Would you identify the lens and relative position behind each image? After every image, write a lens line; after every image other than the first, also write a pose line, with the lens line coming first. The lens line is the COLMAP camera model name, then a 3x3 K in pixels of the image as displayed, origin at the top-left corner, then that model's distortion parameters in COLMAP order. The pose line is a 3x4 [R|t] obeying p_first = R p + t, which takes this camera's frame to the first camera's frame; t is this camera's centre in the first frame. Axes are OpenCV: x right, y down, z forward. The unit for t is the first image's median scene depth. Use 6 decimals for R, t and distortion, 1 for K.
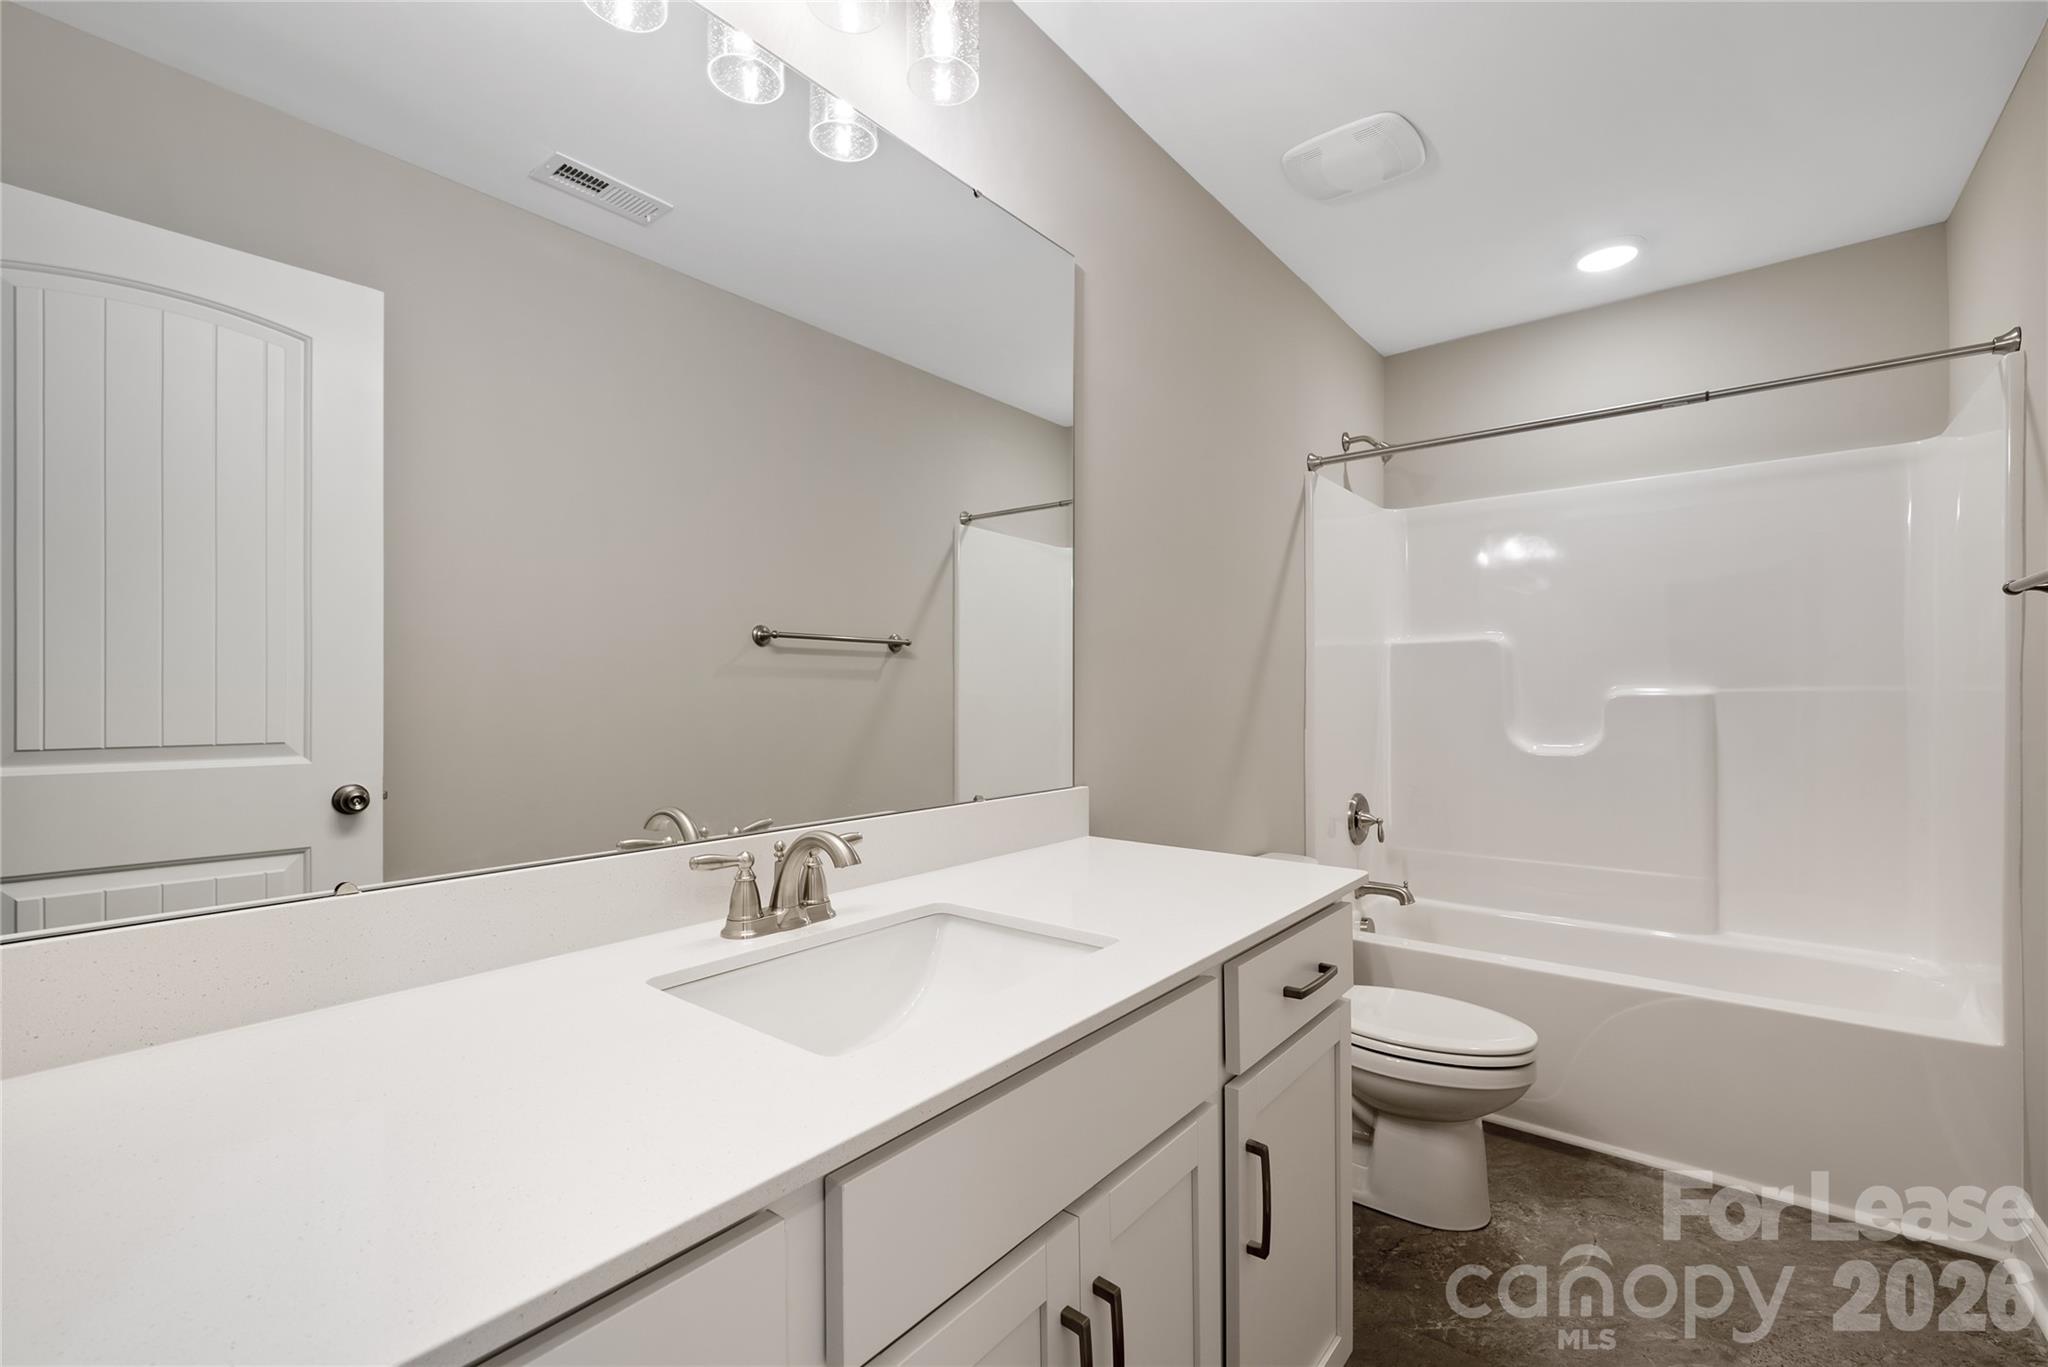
lens RADIAL K [[878.4, 0, 1019.0], [0, 878.4, 694.2], [0, 0, 1]] dist [-0.003027, -0.000166]
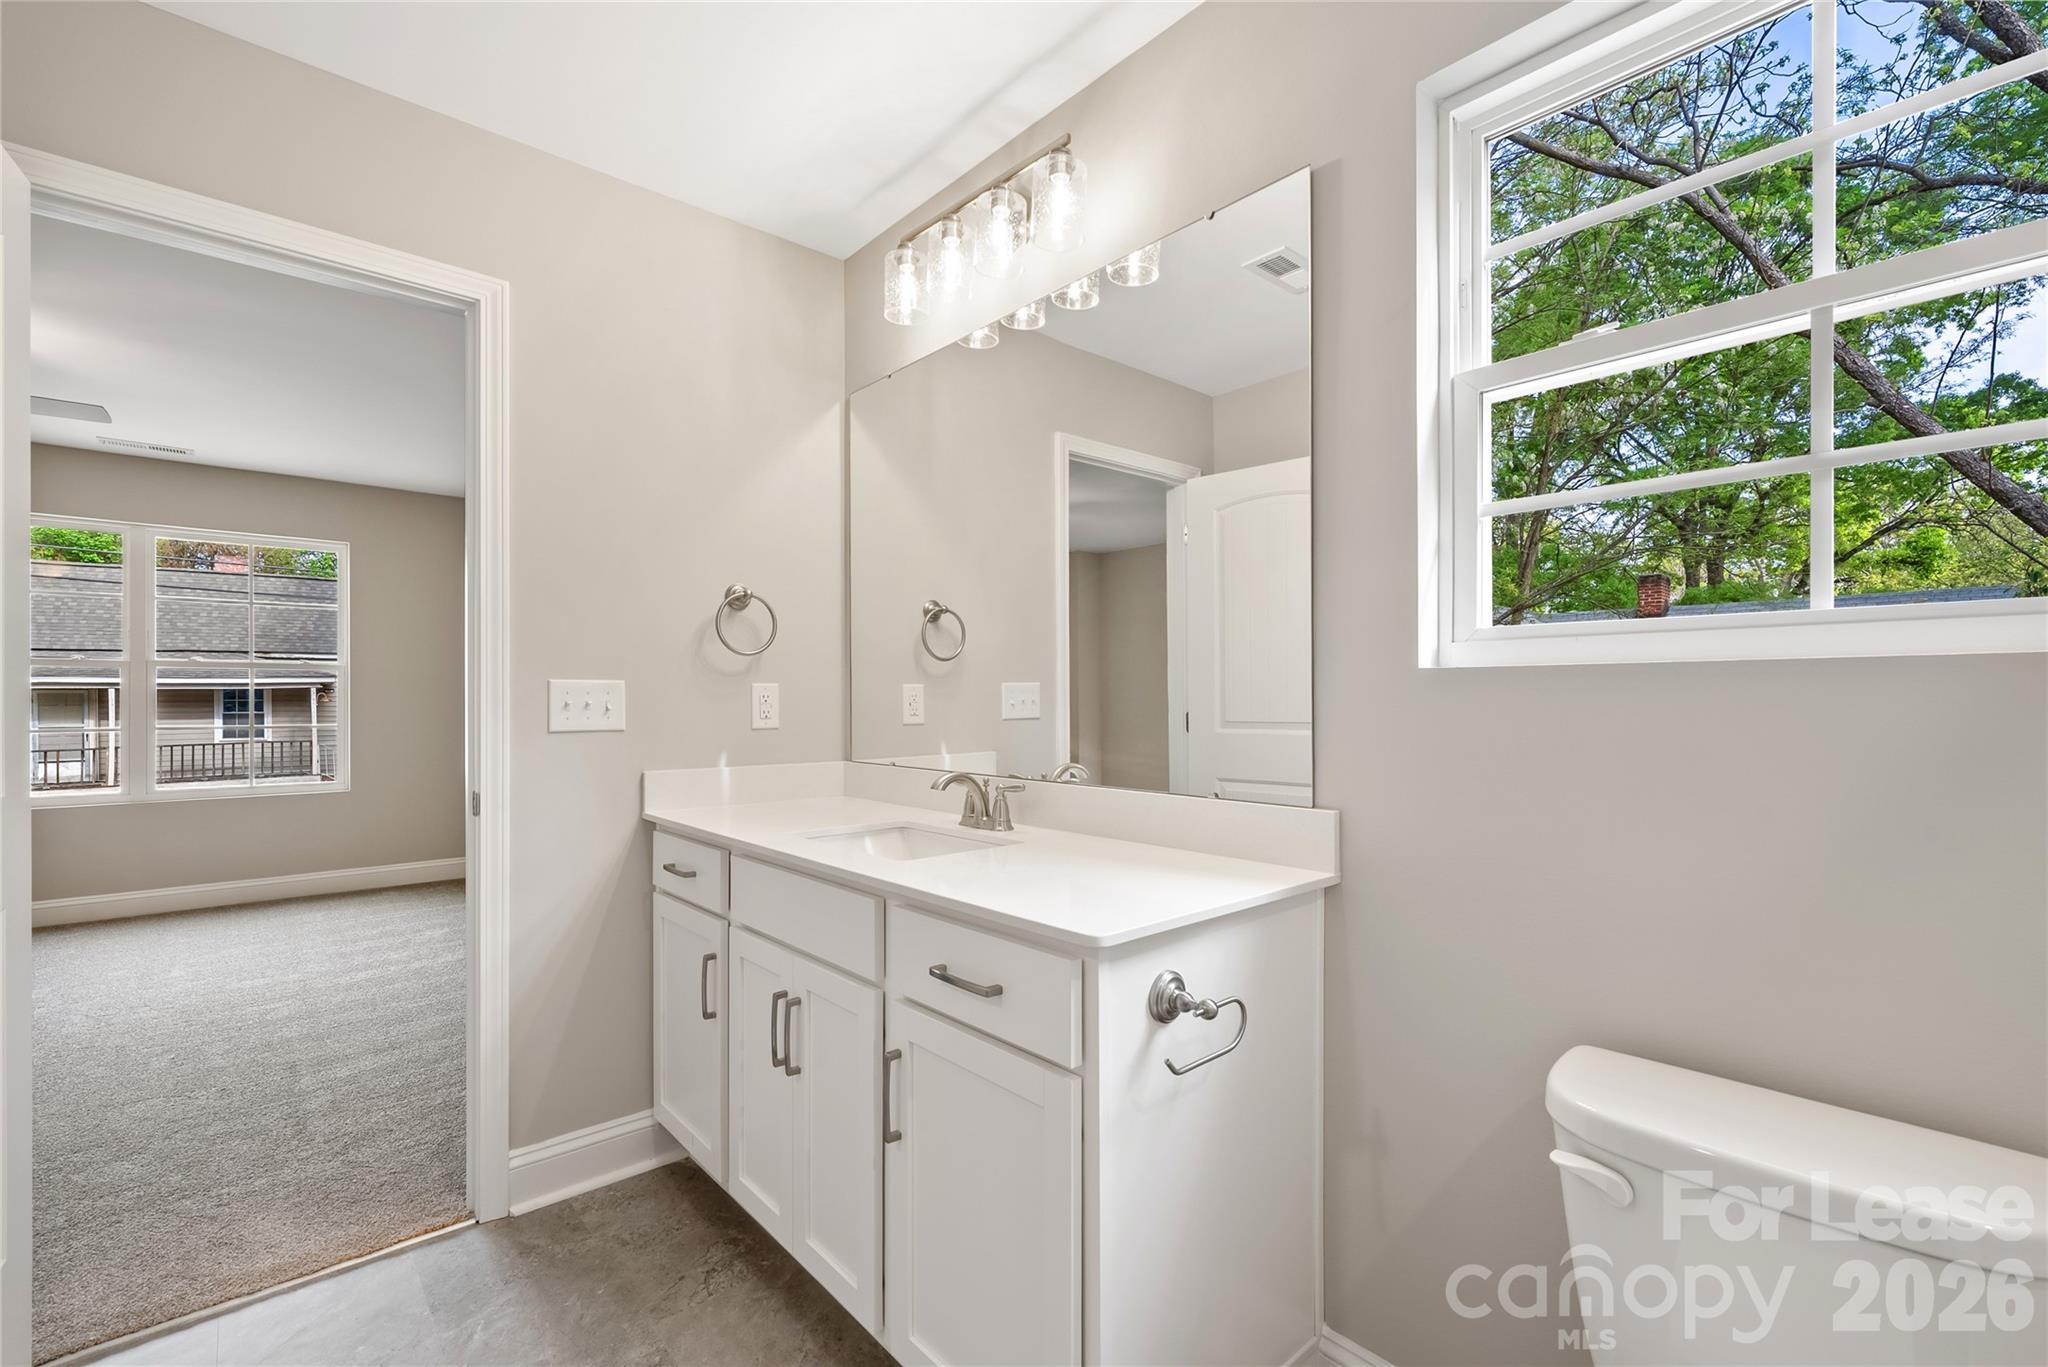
lens RADIAL K [[878.4, 0, 1019.0], [0, 878.4, 694.2], [0, 0, 1]] dist [-0.003027, -0.000166]
pose [[-0.158258, -0.002190, -0.987395, 1.459727], [0.006190, 0.999976, -0.003210, -0.002656], [0.987378, -0.006620, -0.158241, 1.344560]]
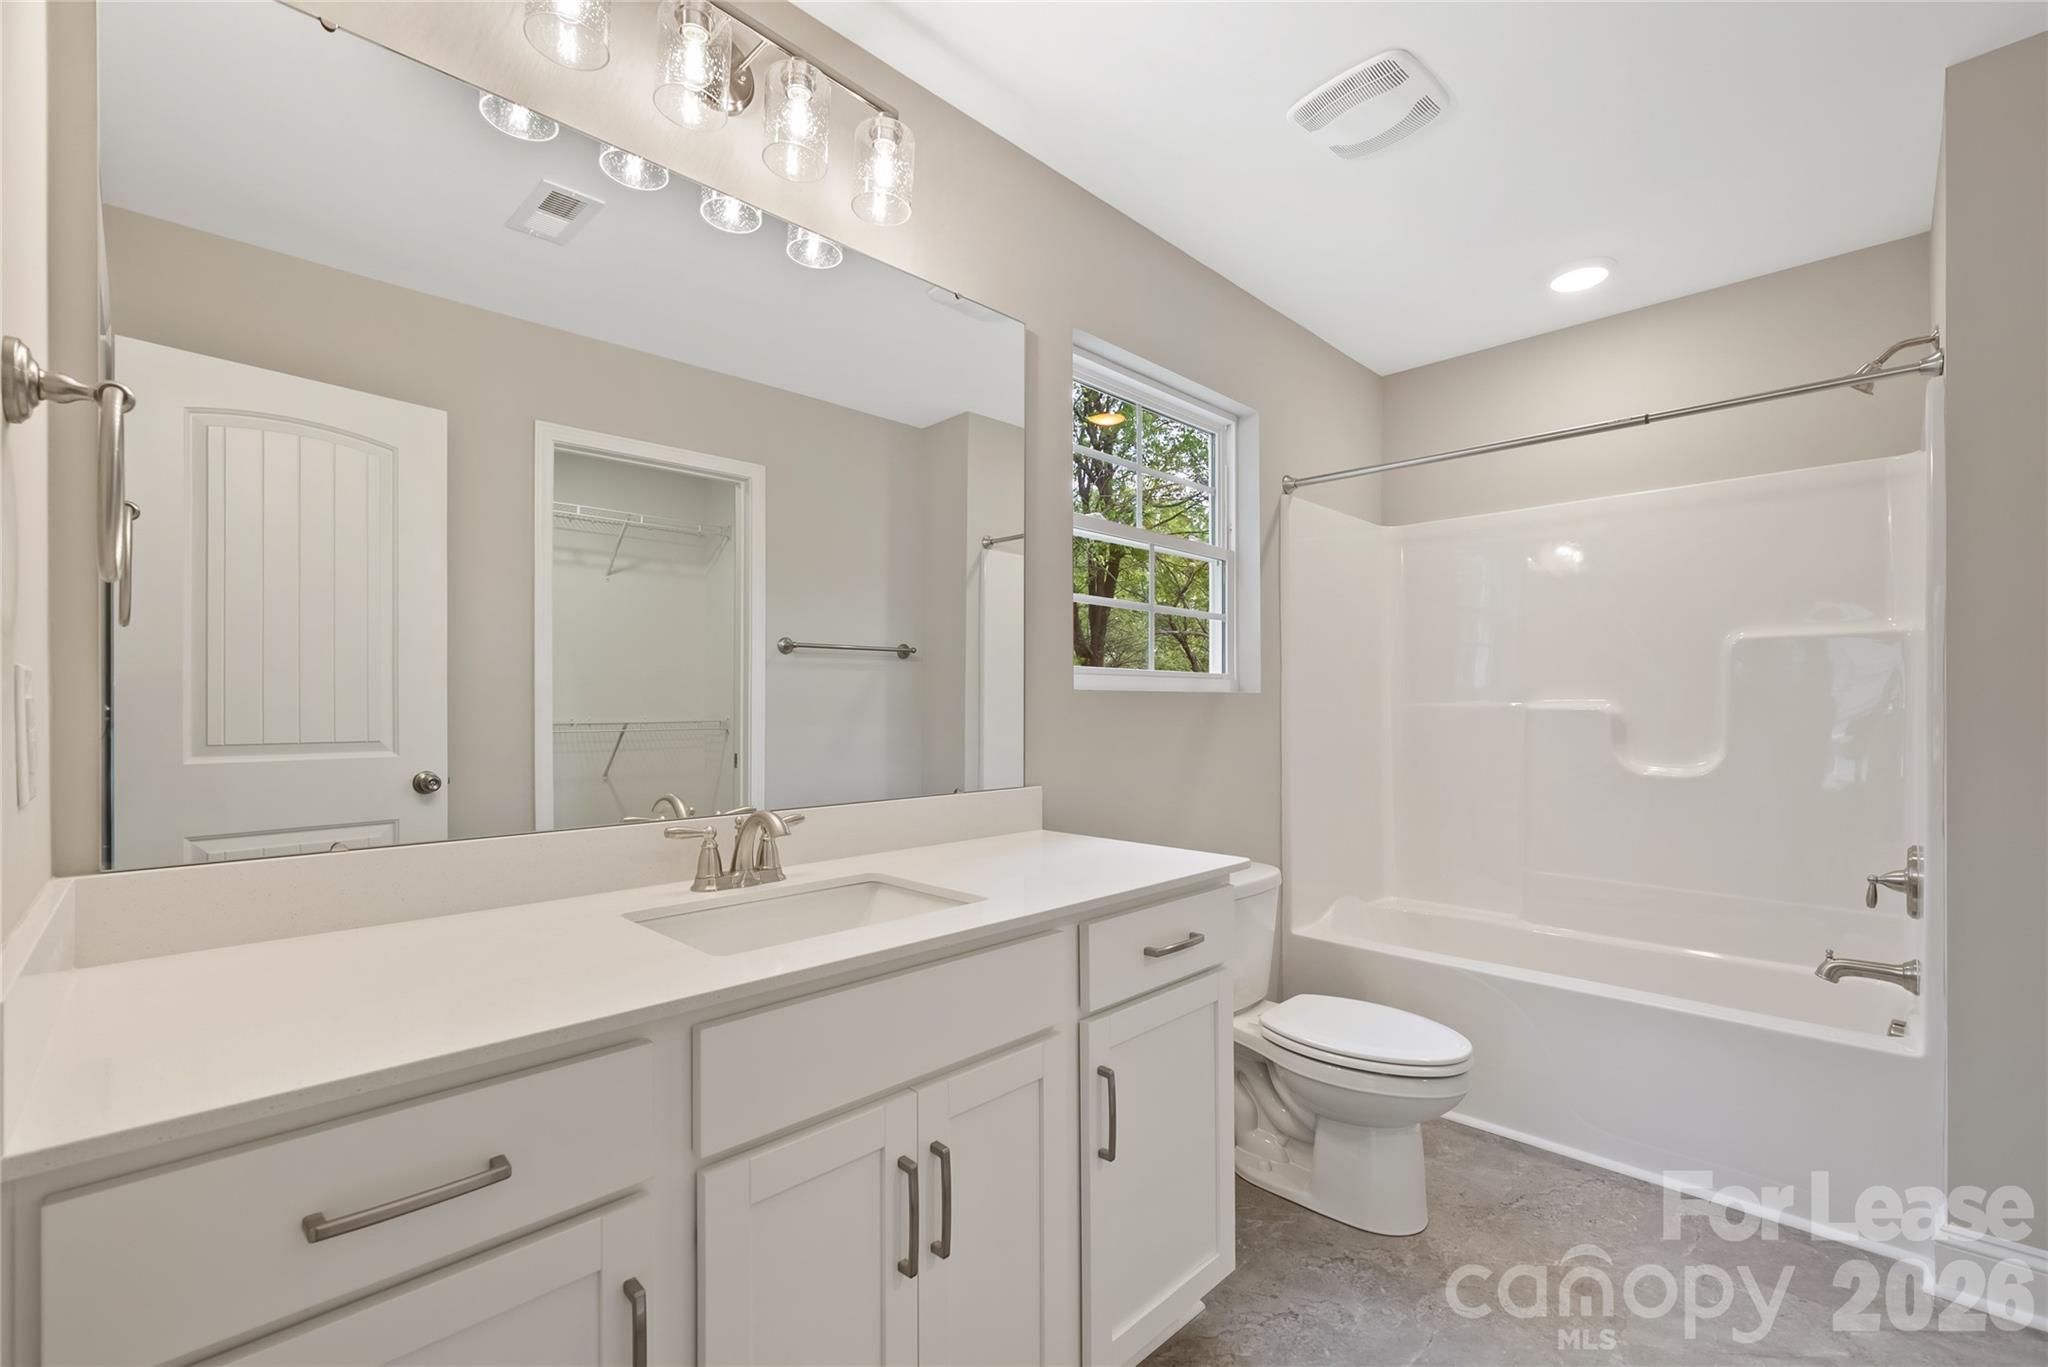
lens RADIAL K [[879.9, 0, 995.4], [0, 879.9, 713.8], [0, 0, 1]] dist [0.027447, -0.000126]
pose [[0.993282, 0.002194, -0.115698, 0.251678], [-0.001013, 0.999947, 0.010267, -0.003954], [0.115714, -0.010081, 0.993231, -0.251600]]
